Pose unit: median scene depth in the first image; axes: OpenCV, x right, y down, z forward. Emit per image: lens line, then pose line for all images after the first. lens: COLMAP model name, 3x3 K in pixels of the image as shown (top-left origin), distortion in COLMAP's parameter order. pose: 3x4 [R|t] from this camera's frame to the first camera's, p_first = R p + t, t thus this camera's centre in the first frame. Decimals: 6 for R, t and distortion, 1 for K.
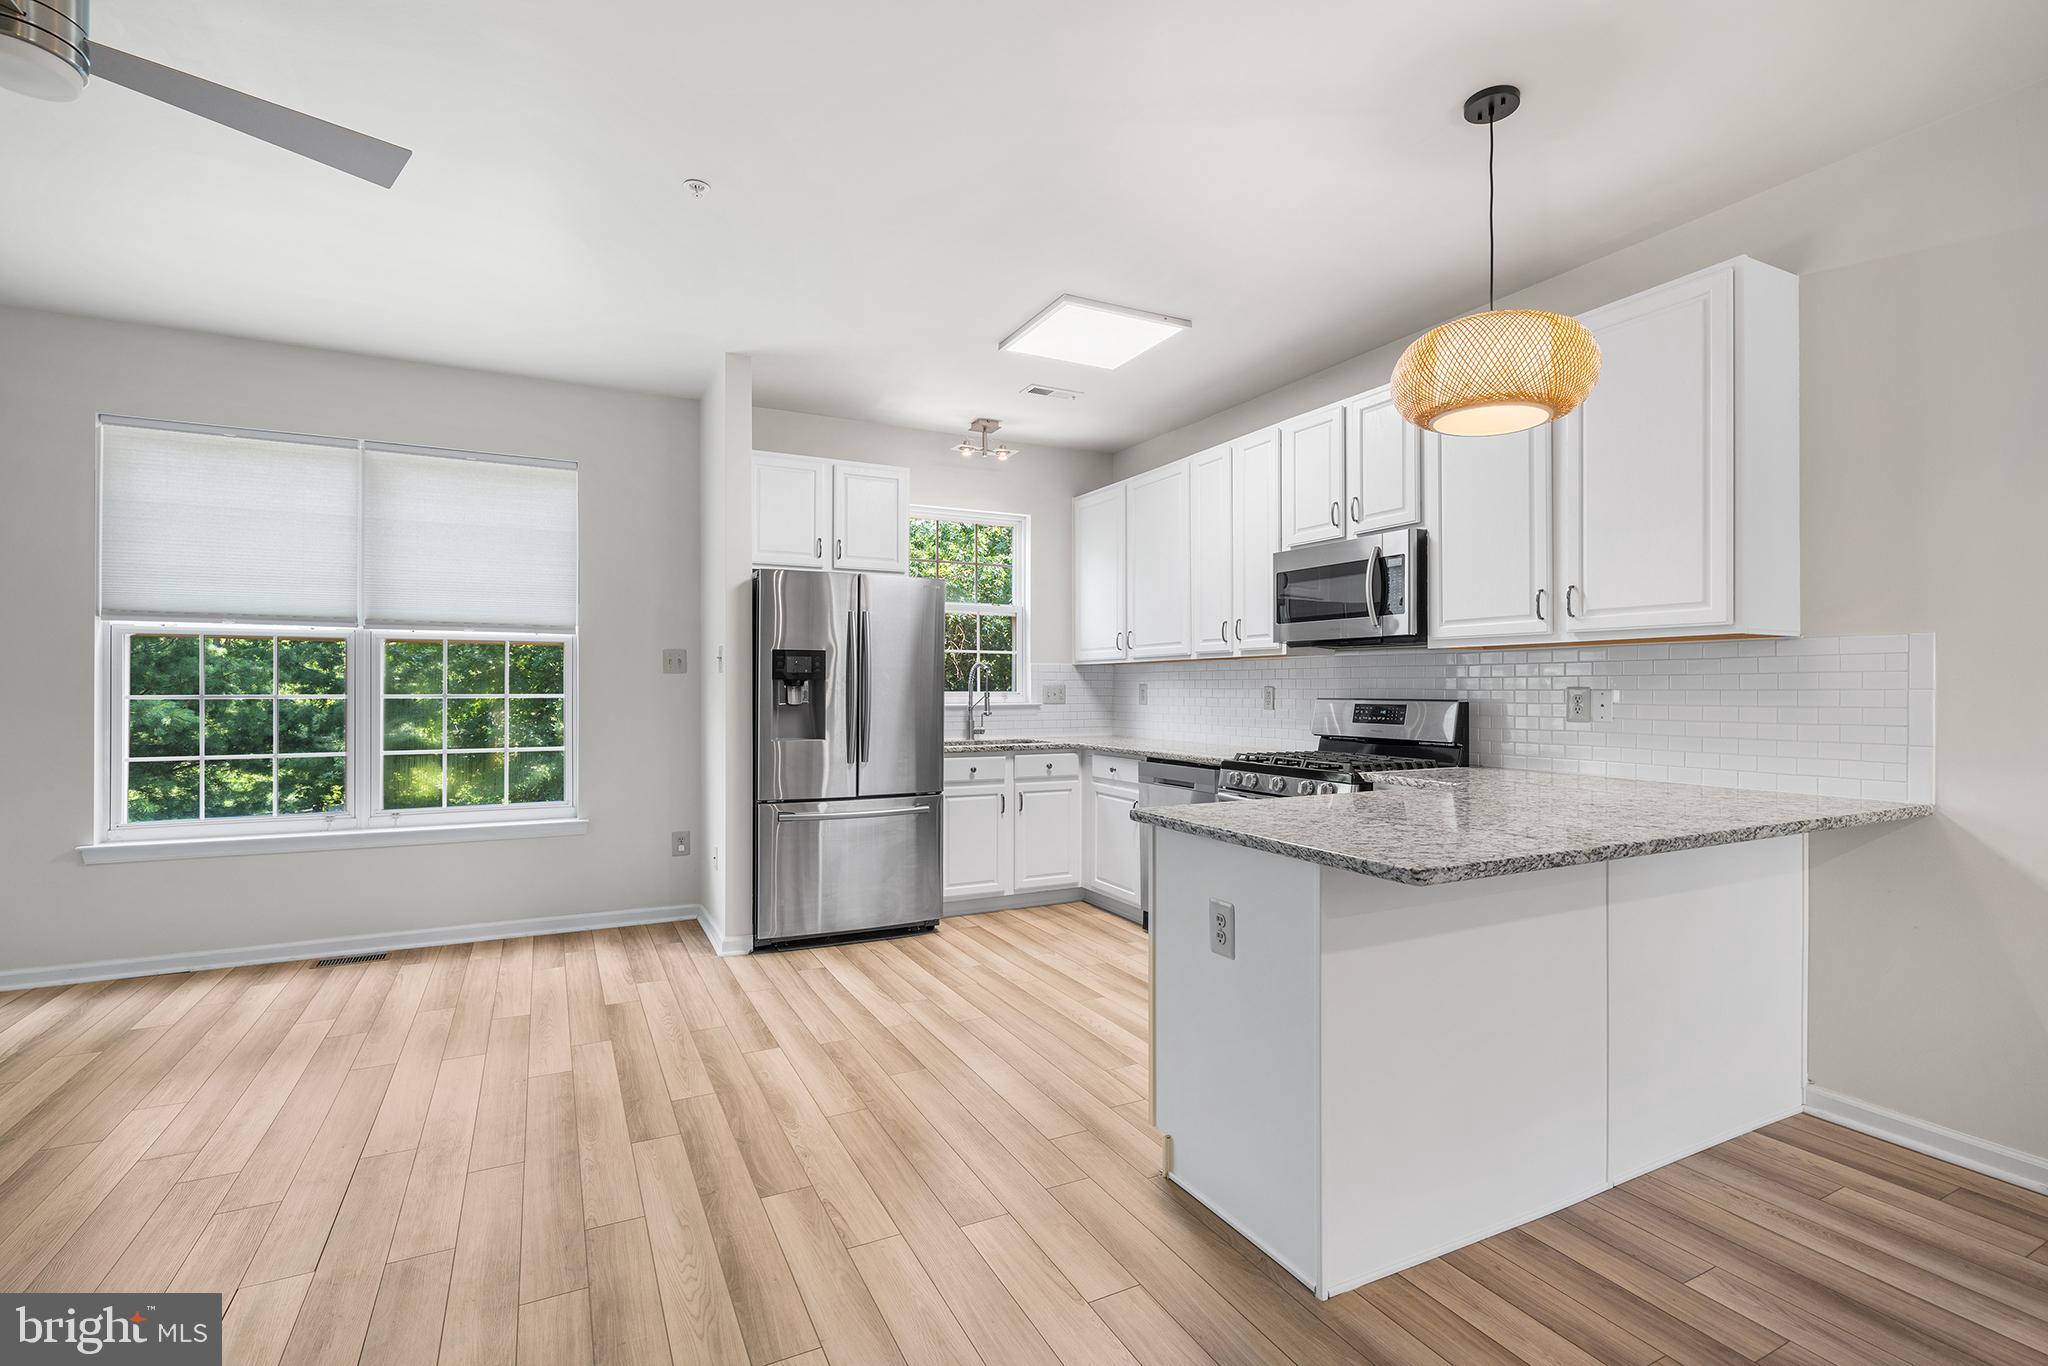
lens RADIAL K [[941.1, 0, 1024.0], [0, 941.1, 683.0], [0, 0, 1]] dist [0.001309, 0.000150]
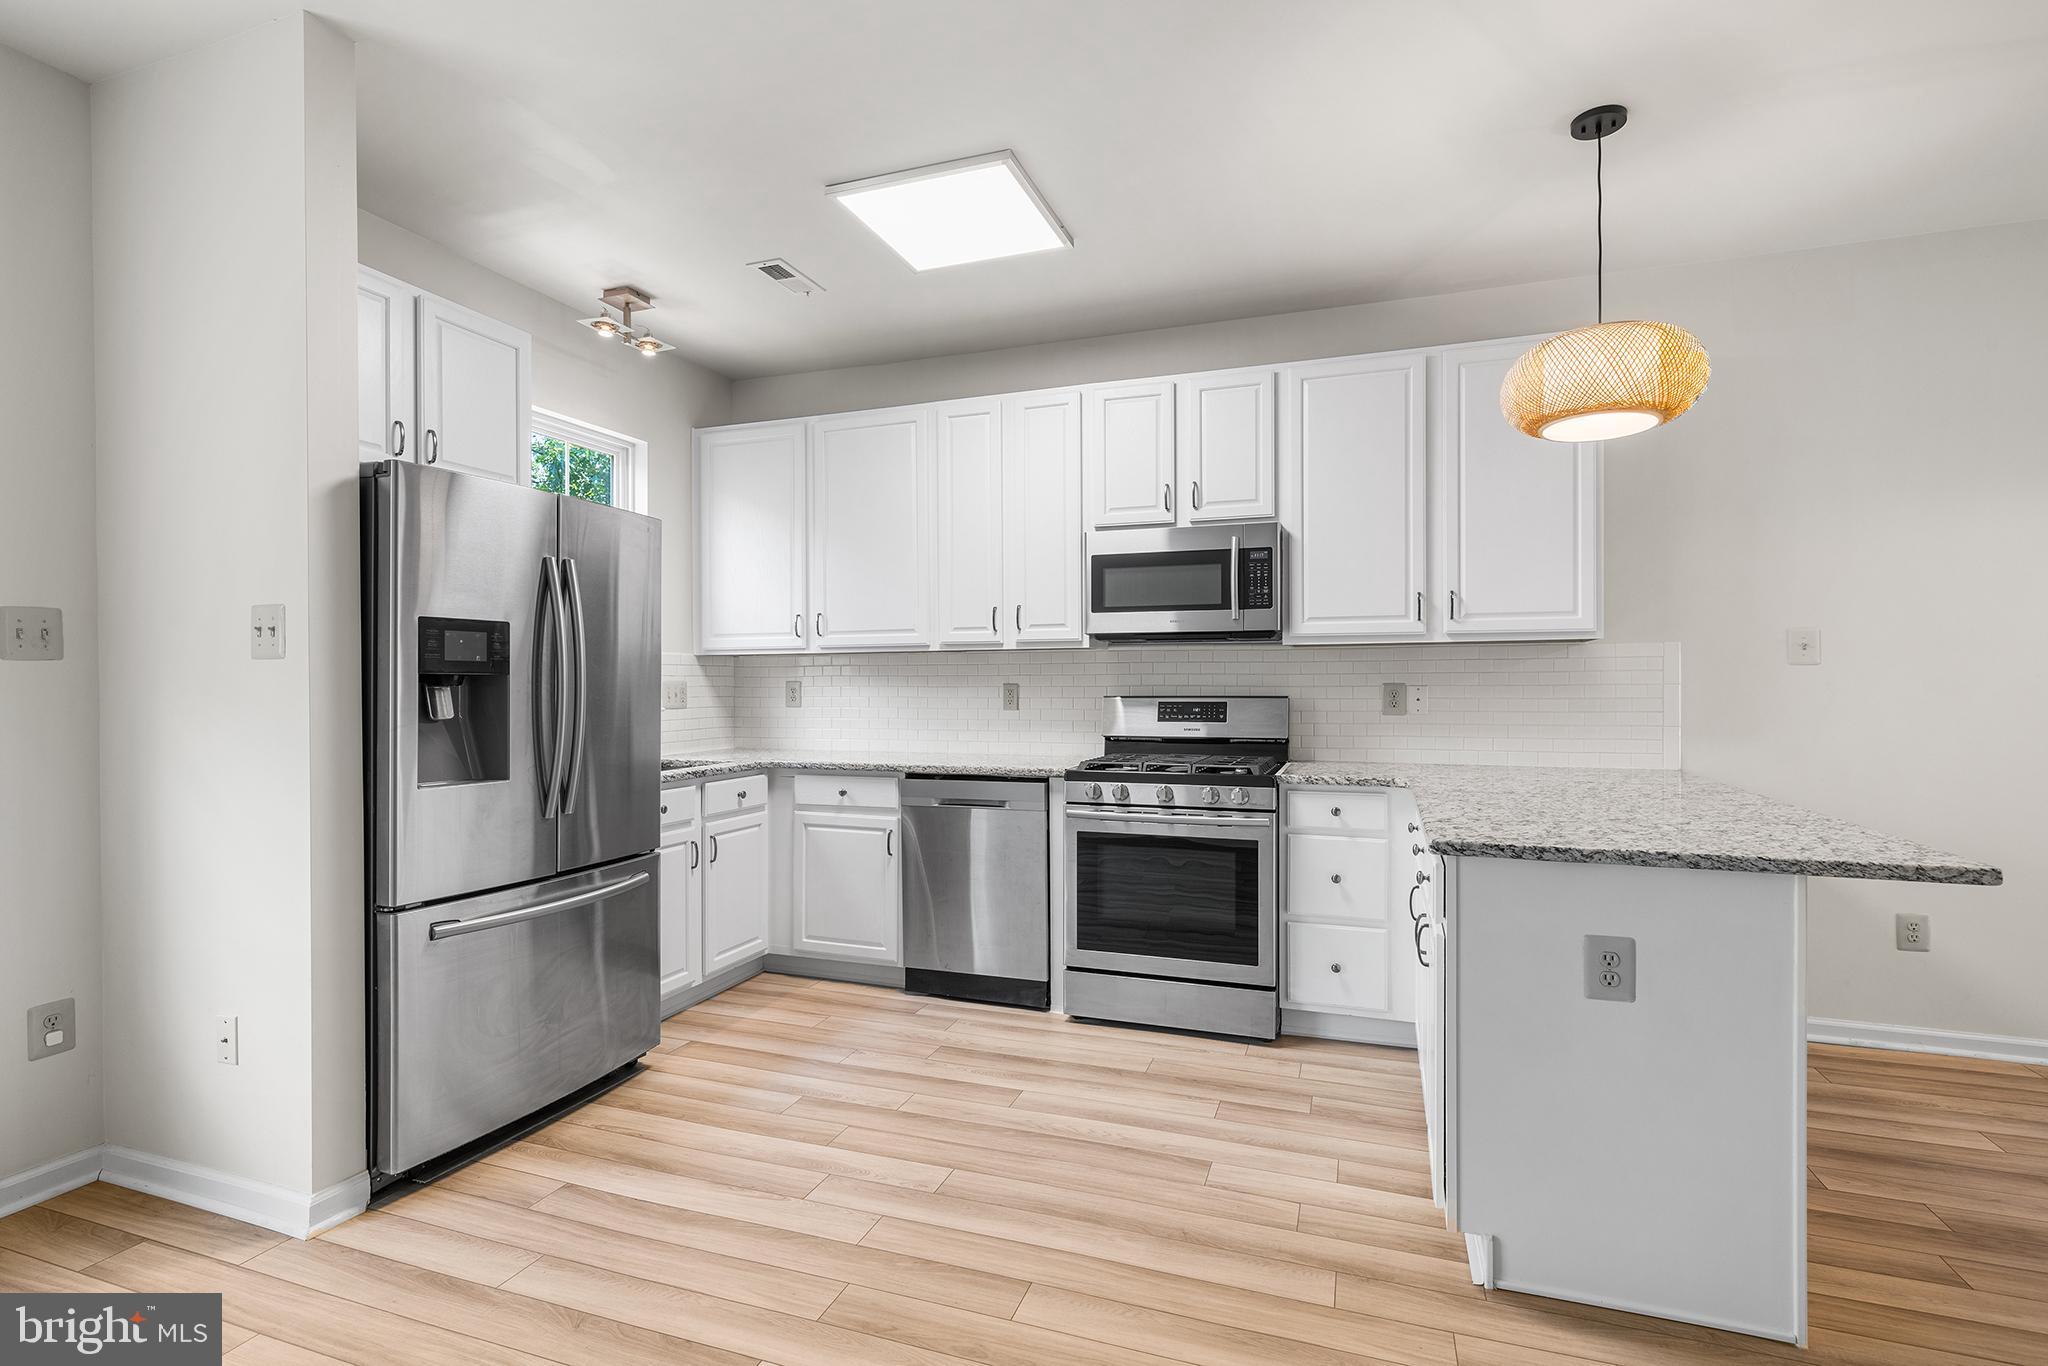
lens RADIAL K [[974.9, 0, 1024.0], [0, 974.9, 683.0], [0, 0, 1]] dist [0.002282, 0.000303]
pose [[0.724251, -0.003066, 0.689530, -0.404448], [0.000551, 0.999992, 0.003868, -0.000486], [-0.689537, -0.002421, 0.724247, 0.376378]]
